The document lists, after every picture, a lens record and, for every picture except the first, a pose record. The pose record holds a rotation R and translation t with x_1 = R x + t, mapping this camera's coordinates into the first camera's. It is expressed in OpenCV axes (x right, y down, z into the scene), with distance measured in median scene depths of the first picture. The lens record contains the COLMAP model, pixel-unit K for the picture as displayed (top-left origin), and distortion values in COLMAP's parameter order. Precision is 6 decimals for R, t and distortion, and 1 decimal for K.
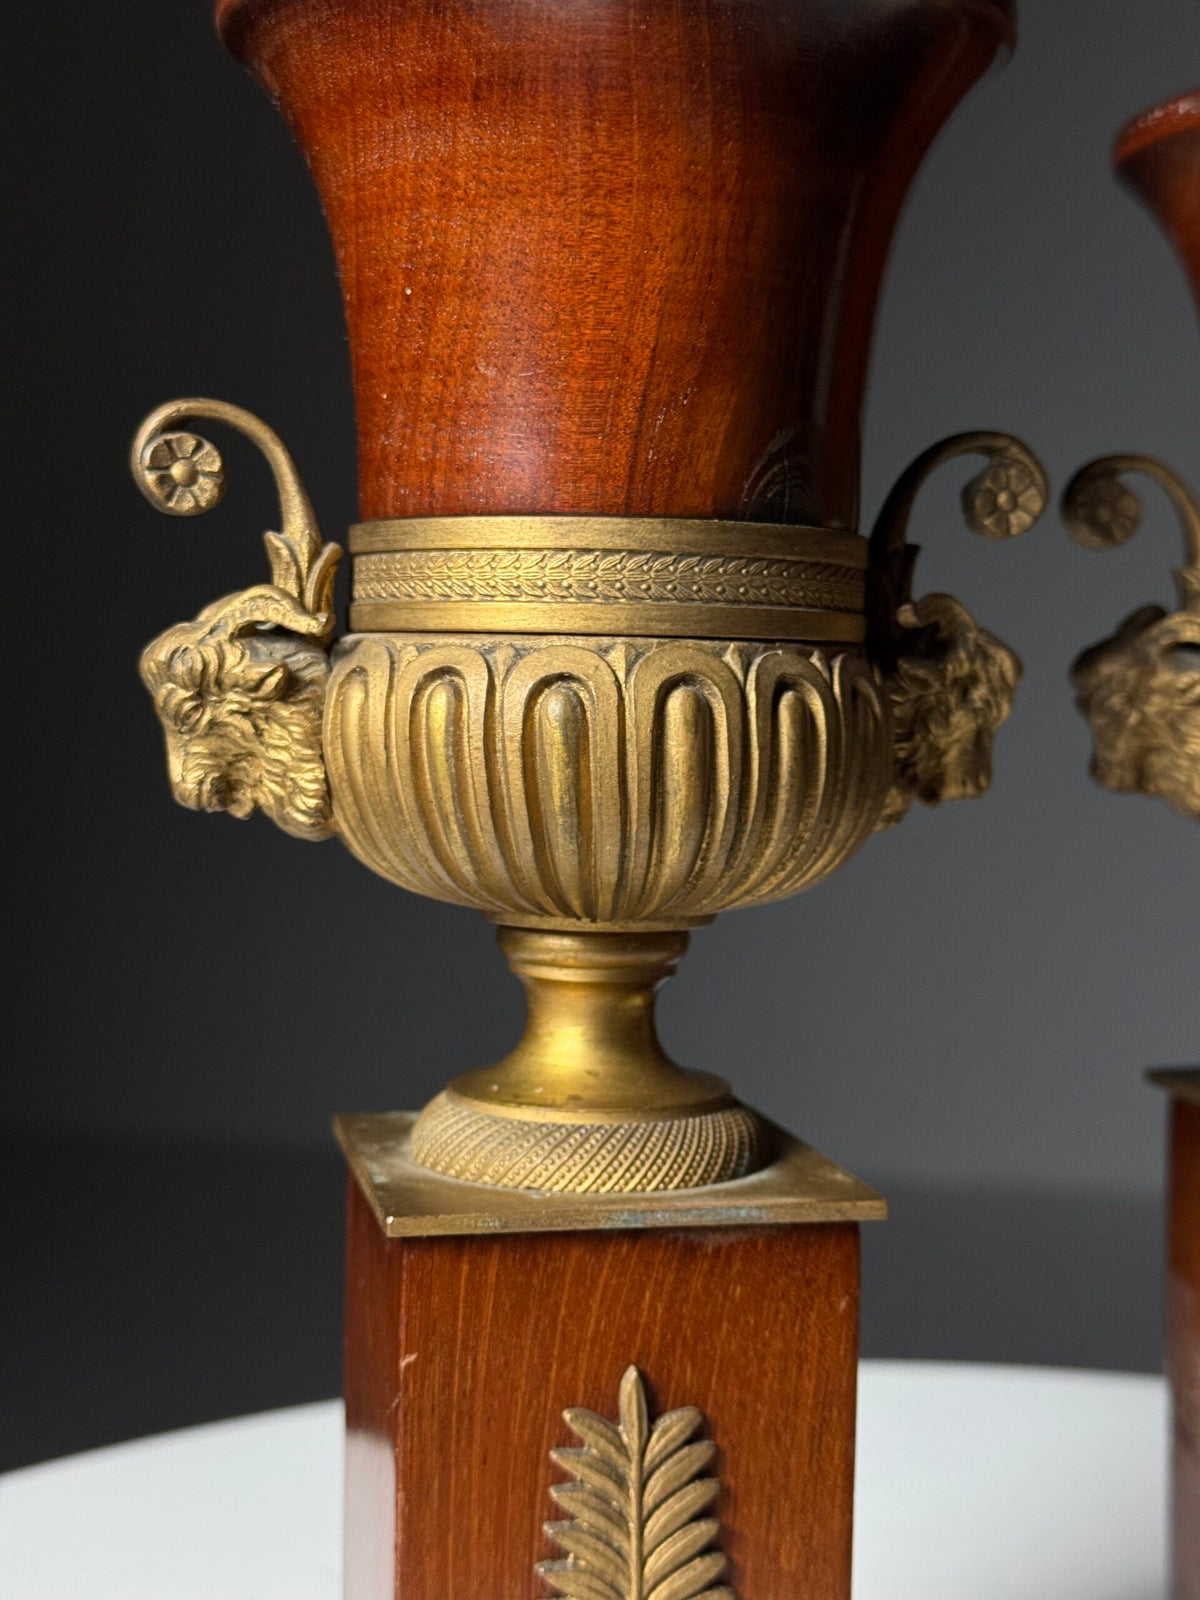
lens RADIAL K [[2300.4, 0, 595.8], [0, 2300.4, 804.5], [0, 0, 1]] dist [0.157956, -0.203953]
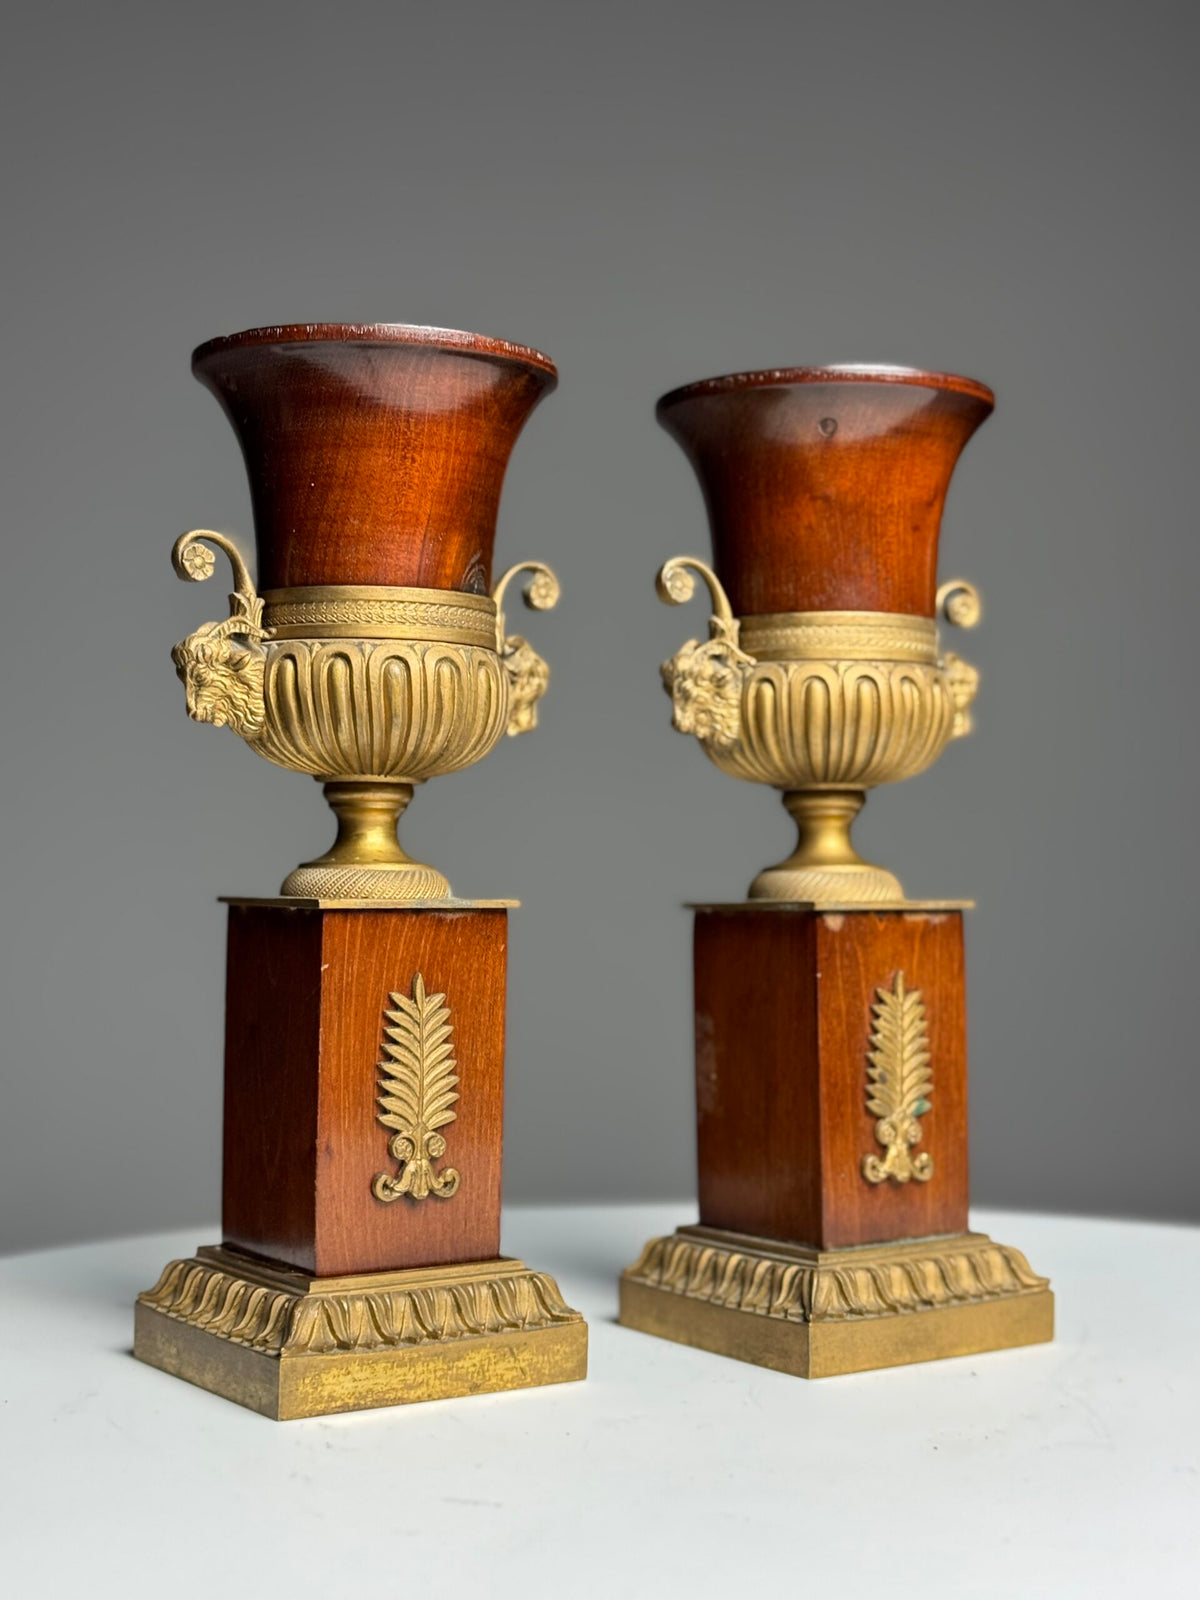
lens RADIAL K [[2398.8, 0, 597.5], [0, 2398.8, 787.0], [0, 0, 1]] dist [0.153597, -0.100602]
pose [[0.927355, 0.004932, 0.374151, -0.683219], [0.028982, 0.995963, -0.084961, 0.267157], [-0.373059, 0.089633, 0.923468, -1.188712]]
